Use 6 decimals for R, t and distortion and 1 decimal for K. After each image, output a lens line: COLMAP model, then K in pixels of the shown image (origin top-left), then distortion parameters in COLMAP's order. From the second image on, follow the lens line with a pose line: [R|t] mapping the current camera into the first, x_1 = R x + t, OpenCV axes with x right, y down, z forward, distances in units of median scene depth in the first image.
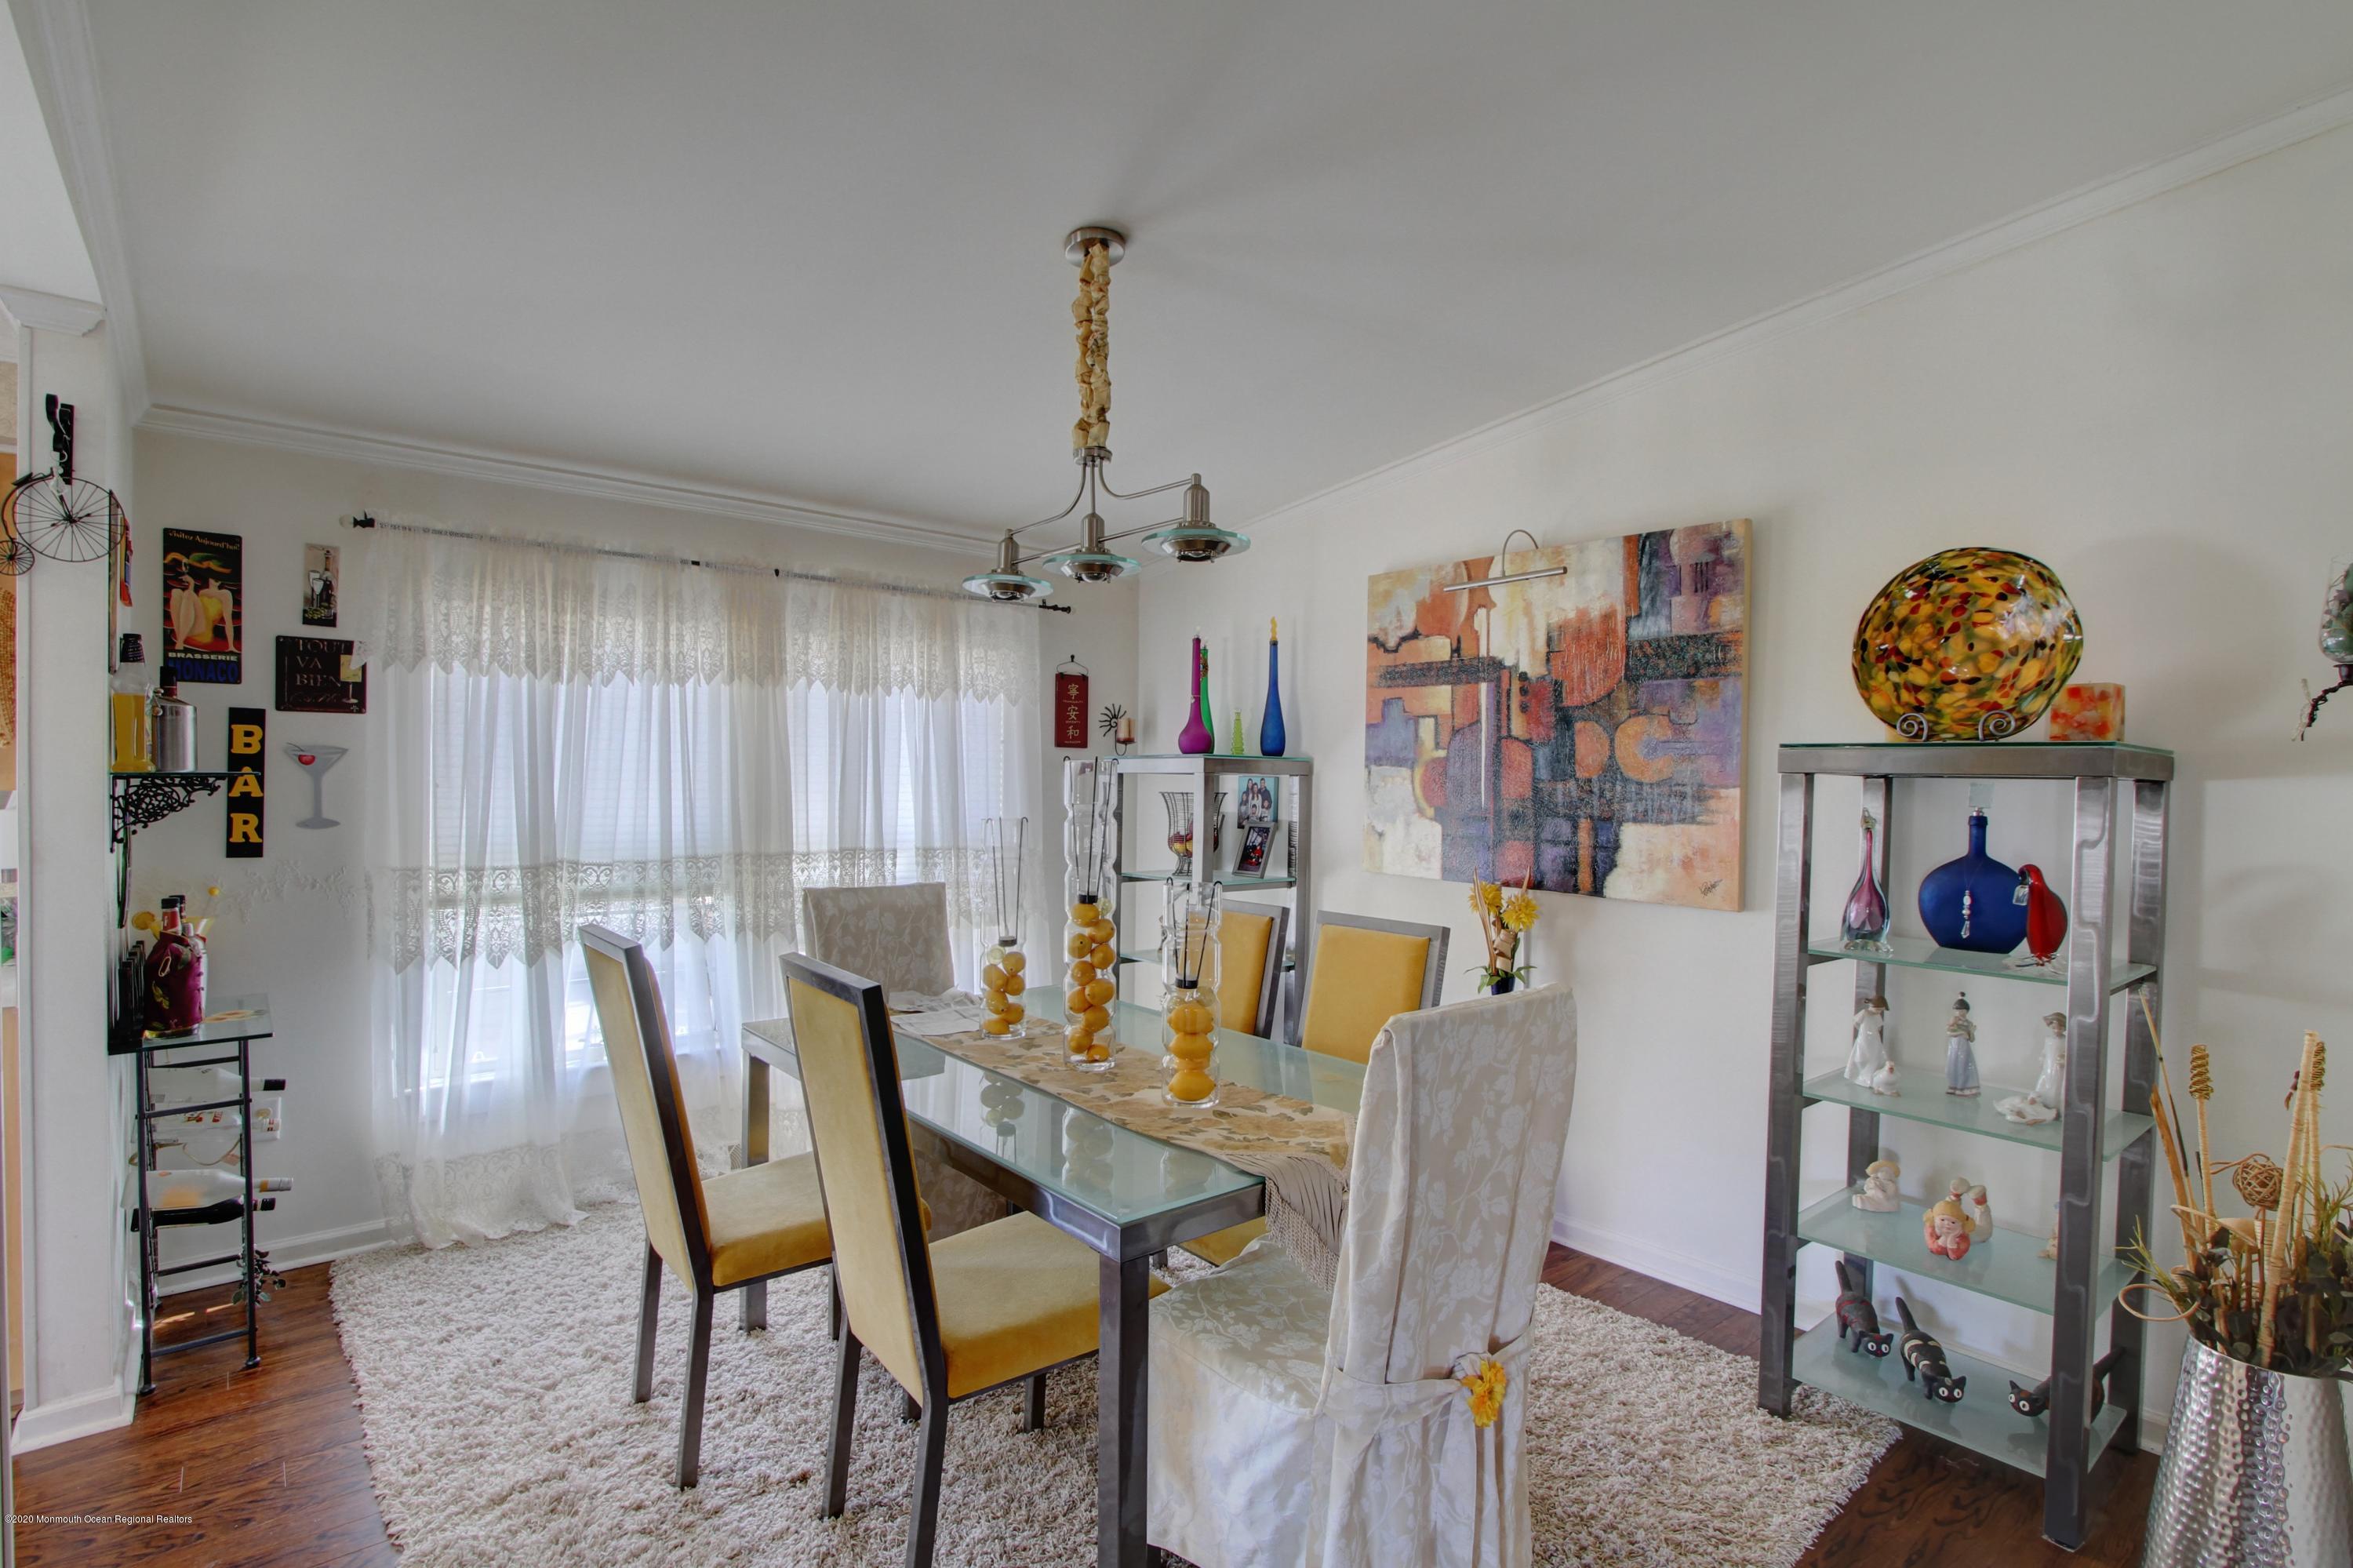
lens RADIAL K [[1122.2, 0, 1152.6], [0, 1122.2, 789.1], [0, 0, 1]] dist [-0.030208, 0.008033]
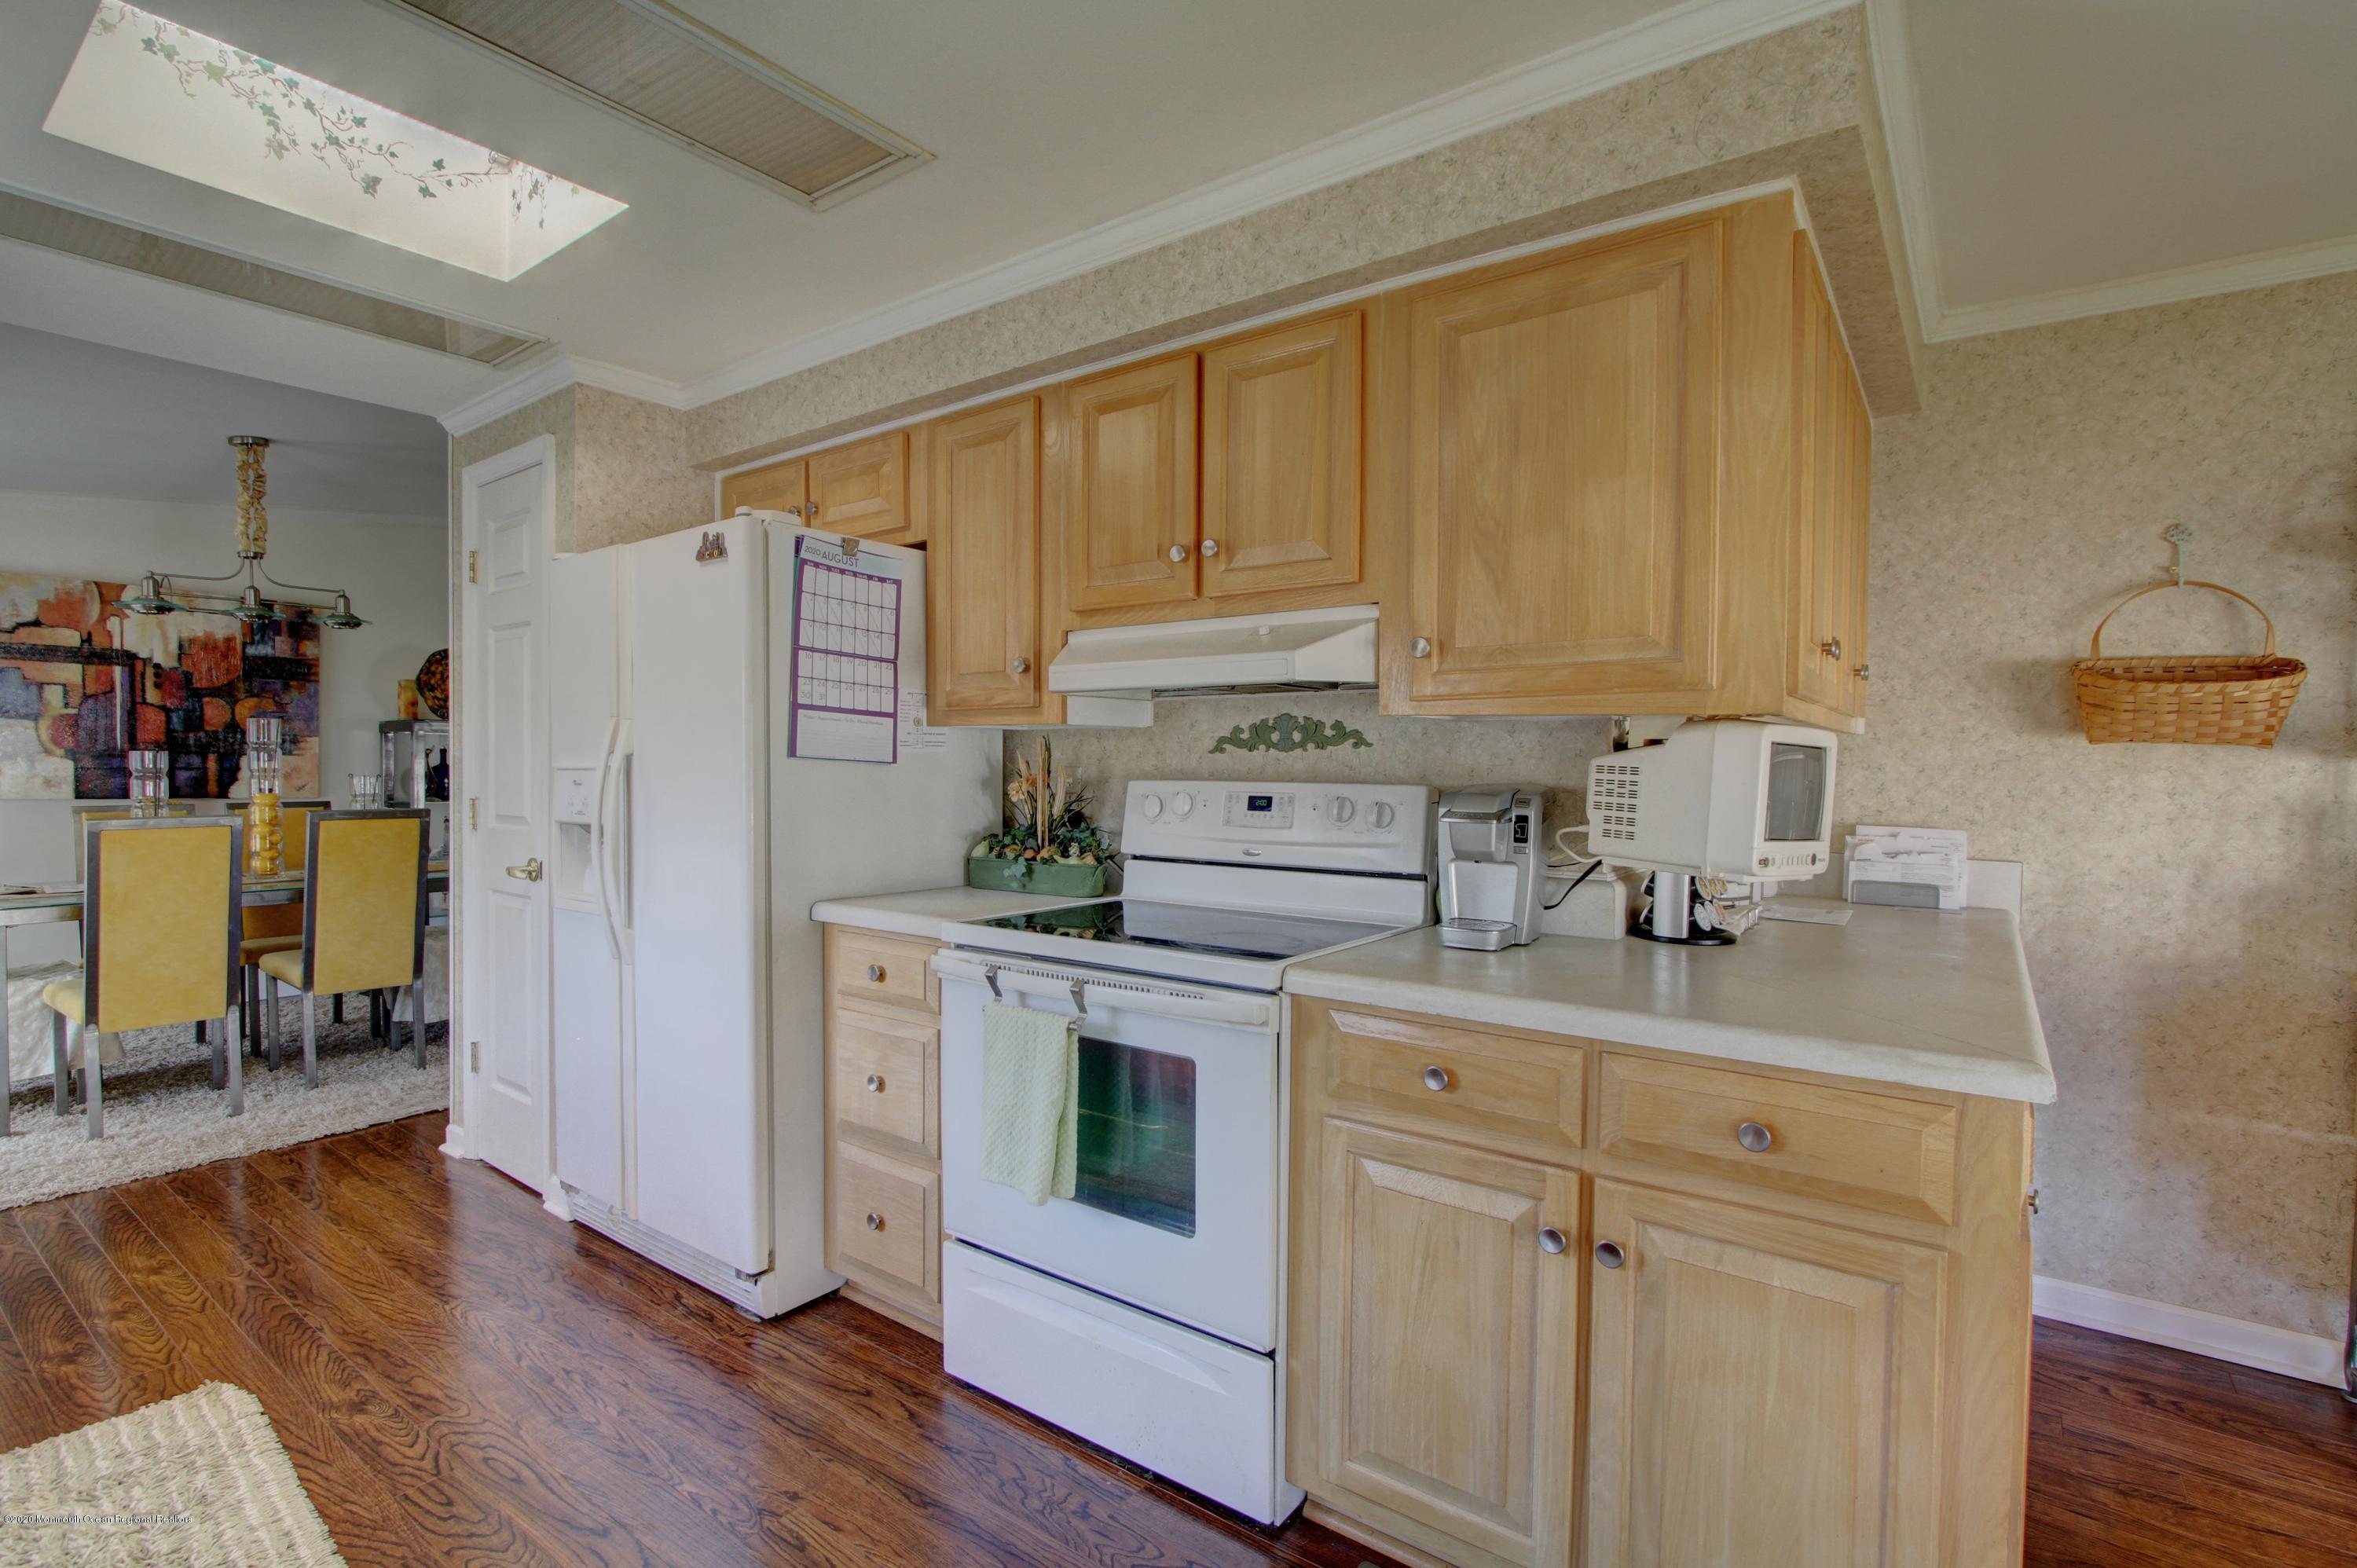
lens RADIAL K [[1103.9, 0, 1180.4], [0, 1103.9, 790.0], [0, 0, 1]] dist [-0.014427, 0.000569]
pose [[-0.262986, -0.037175, 0.964083, -1.578335], [0.000338, 0.999254, 0.038623, 0.016912], [-0.964800, 0.010483, -0.262777, -0.000323]]
